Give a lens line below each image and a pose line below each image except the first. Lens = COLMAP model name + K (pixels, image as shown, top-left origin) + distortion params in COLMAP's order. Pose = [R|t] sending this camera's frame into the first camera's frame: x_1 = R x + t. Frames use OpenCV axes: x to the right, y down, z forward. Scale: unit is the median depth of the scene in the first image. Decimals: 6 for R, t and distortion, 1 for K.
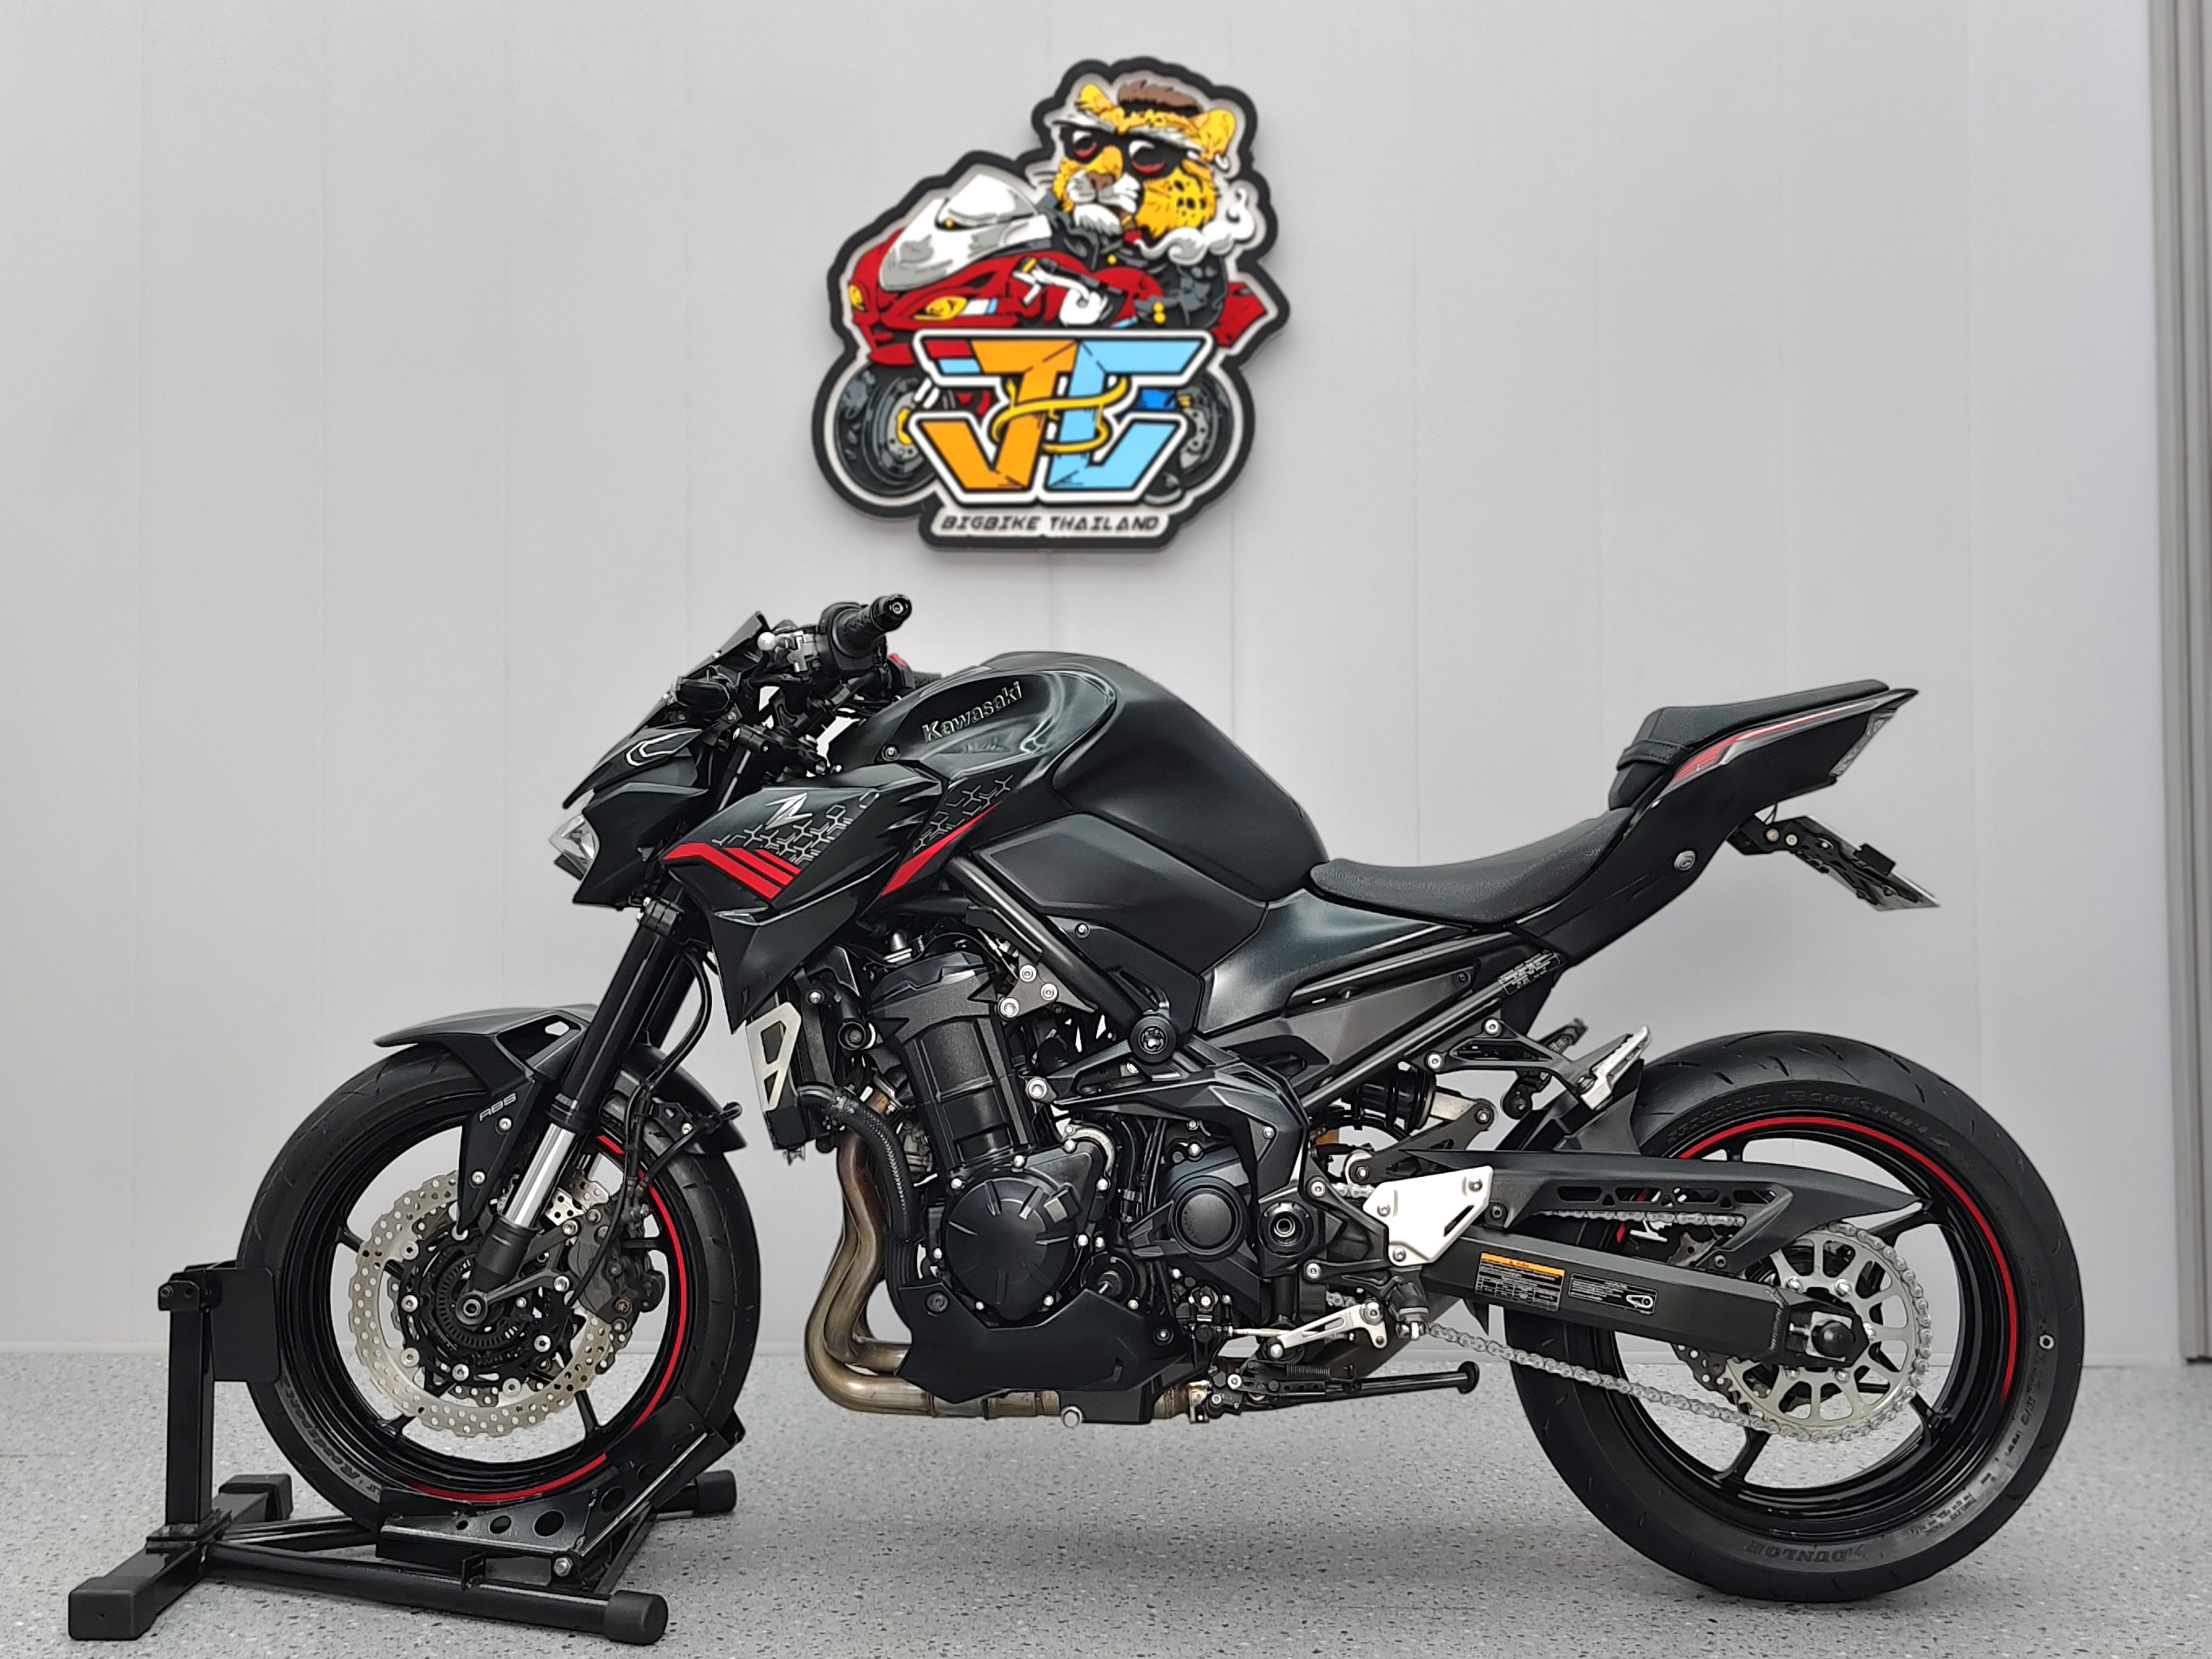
lens RADIAL K [[2282.3, 0, 1110.9], [0, 2282.3, 787.2], [0, 0, 1]] dist [0.020787, -0.009959]
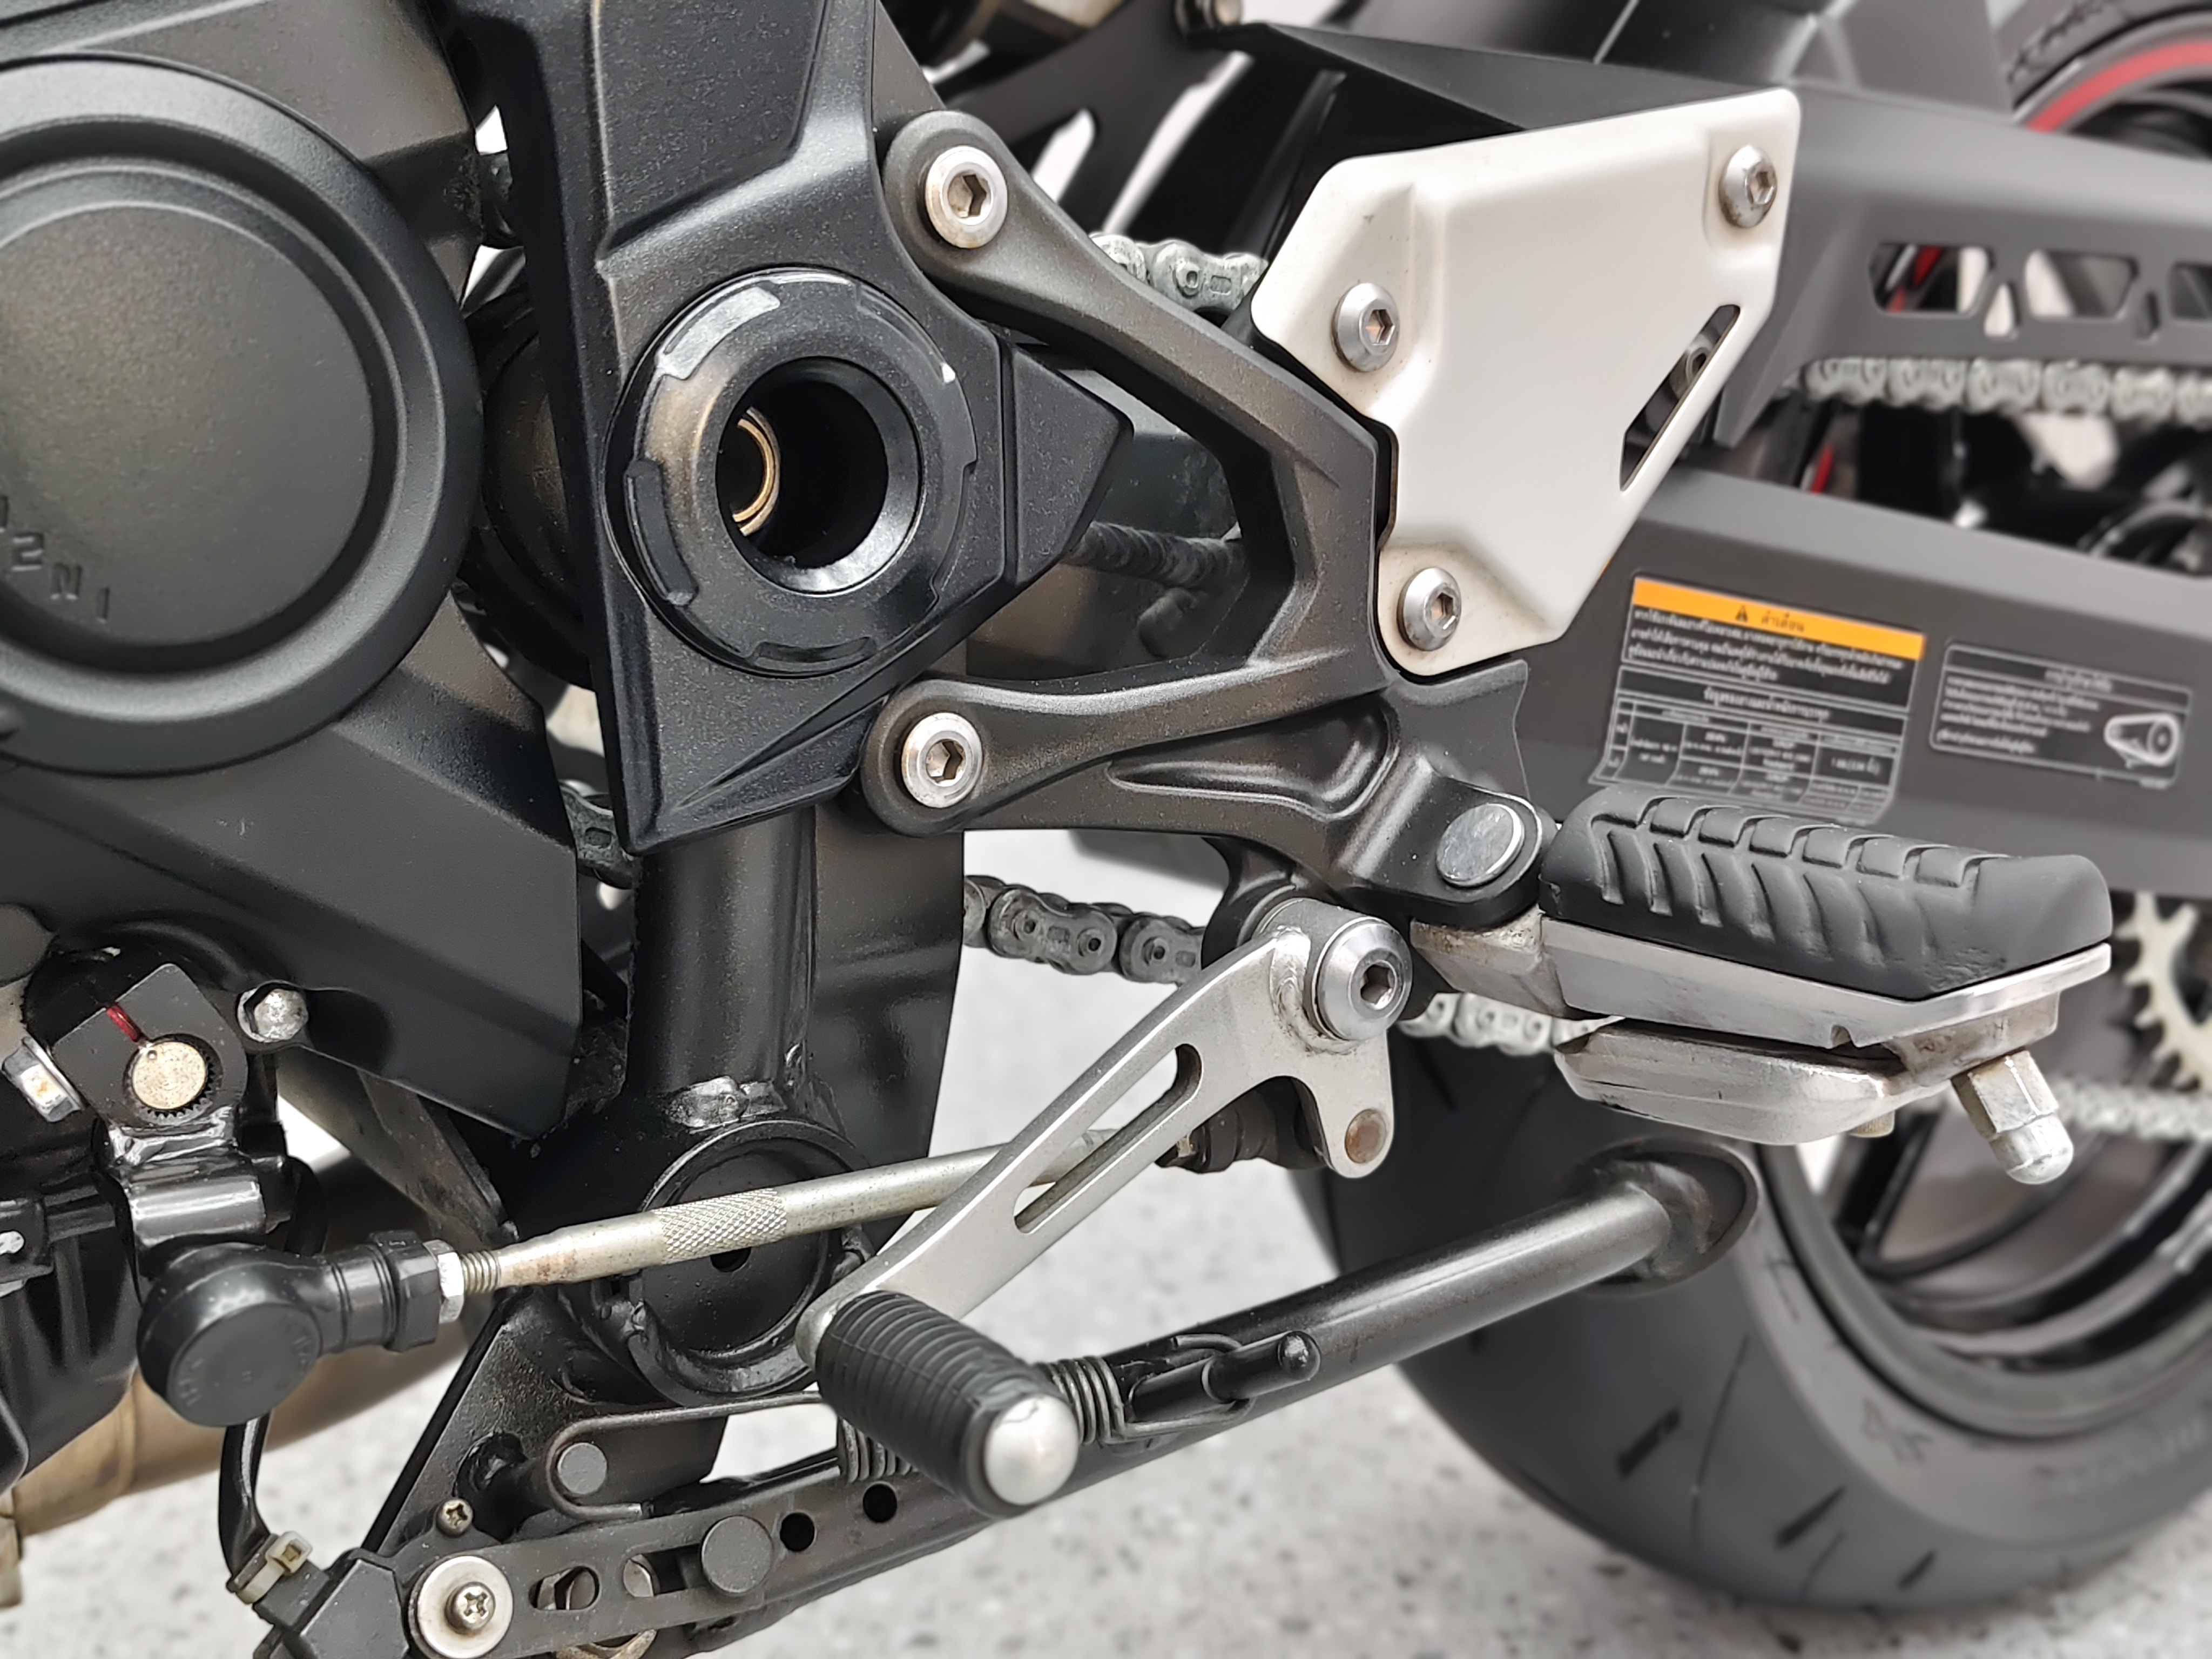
lens RADIAL K [[2282.3, 0, 1110.9], [0, 2282.3, 787.2], [0, 0, 1]] dist [0.020787, -0.009959]
pose [[0.787584, -0.110876, 0.606150, 0.006710], [-0.032718, 0.974767, 0.220814, 0.178128], [-0.615338, -0.193742, 0.764083, 0.868691]]
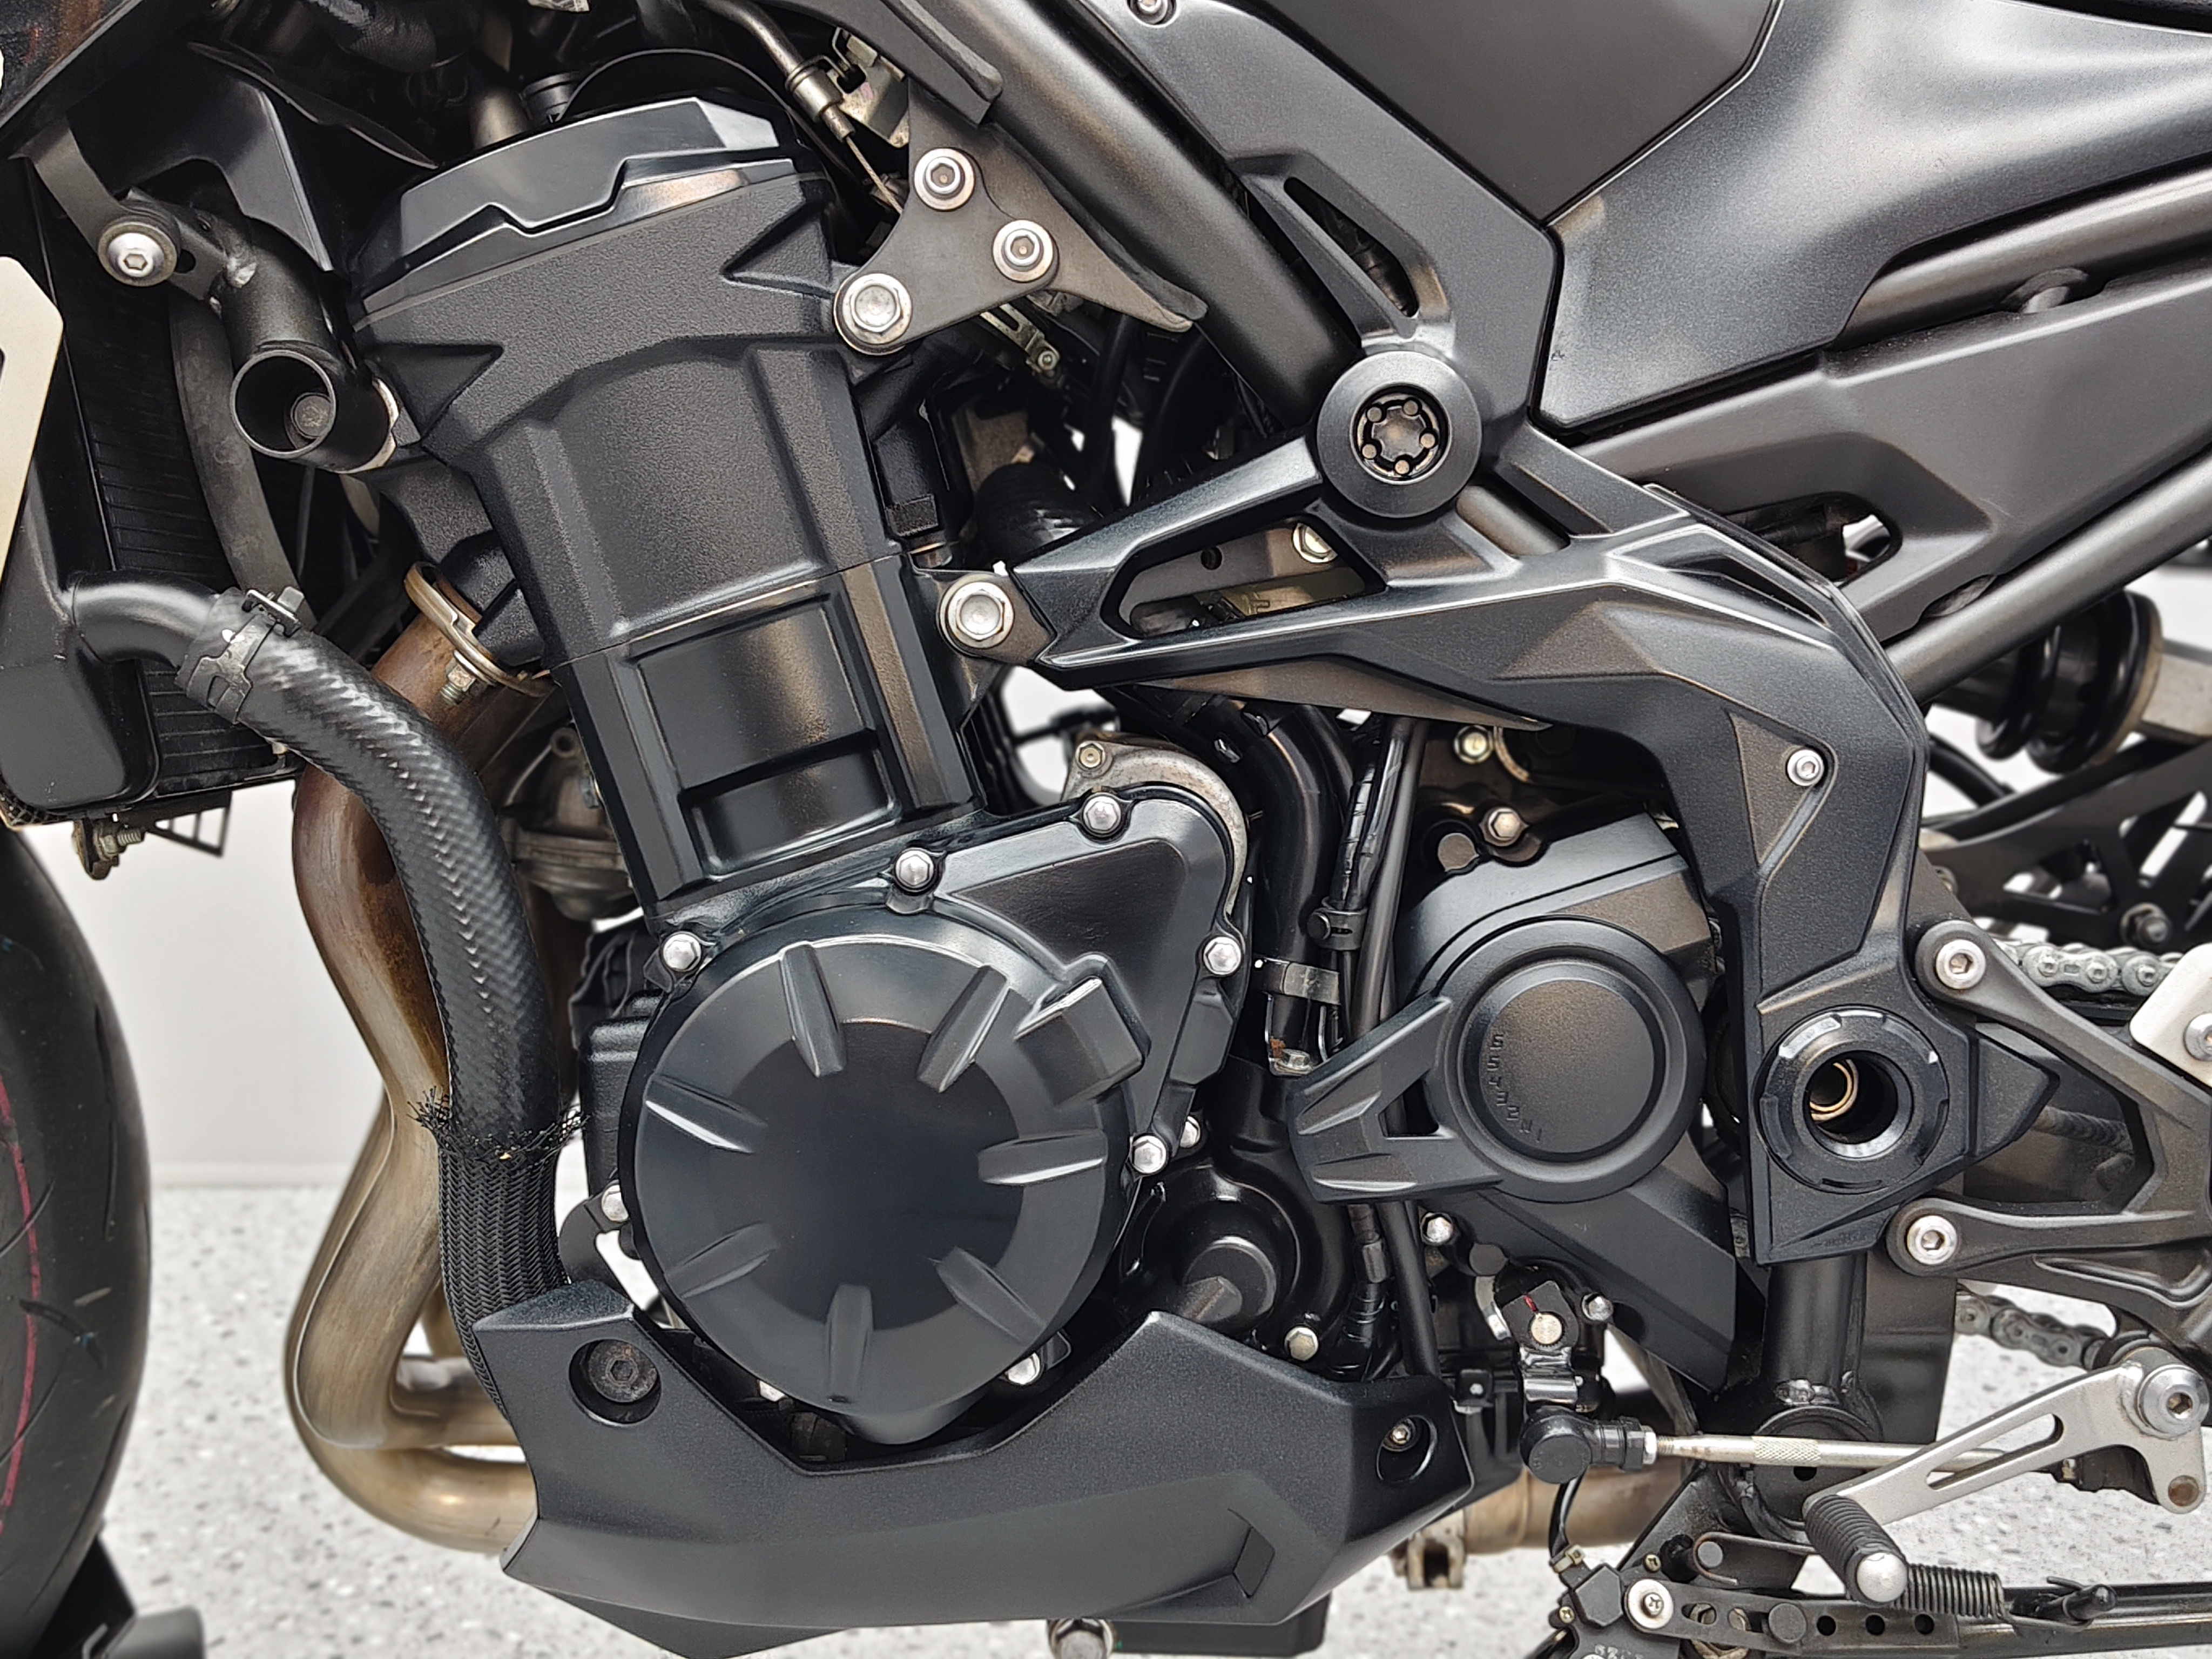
lens RADIAL K [[2469.8, 0, 1106.0], [0, 2469.8, 829.5], [0, 0, 1]] dist [0.032997, 0.033330]
pose [[0.999424, 0.002917, 0.033815, -0.026768], [-0.008407, 0.986528, 0.163375, 0.108384], [-0.032883, -0.163566, 0.985984, 0.692880]]
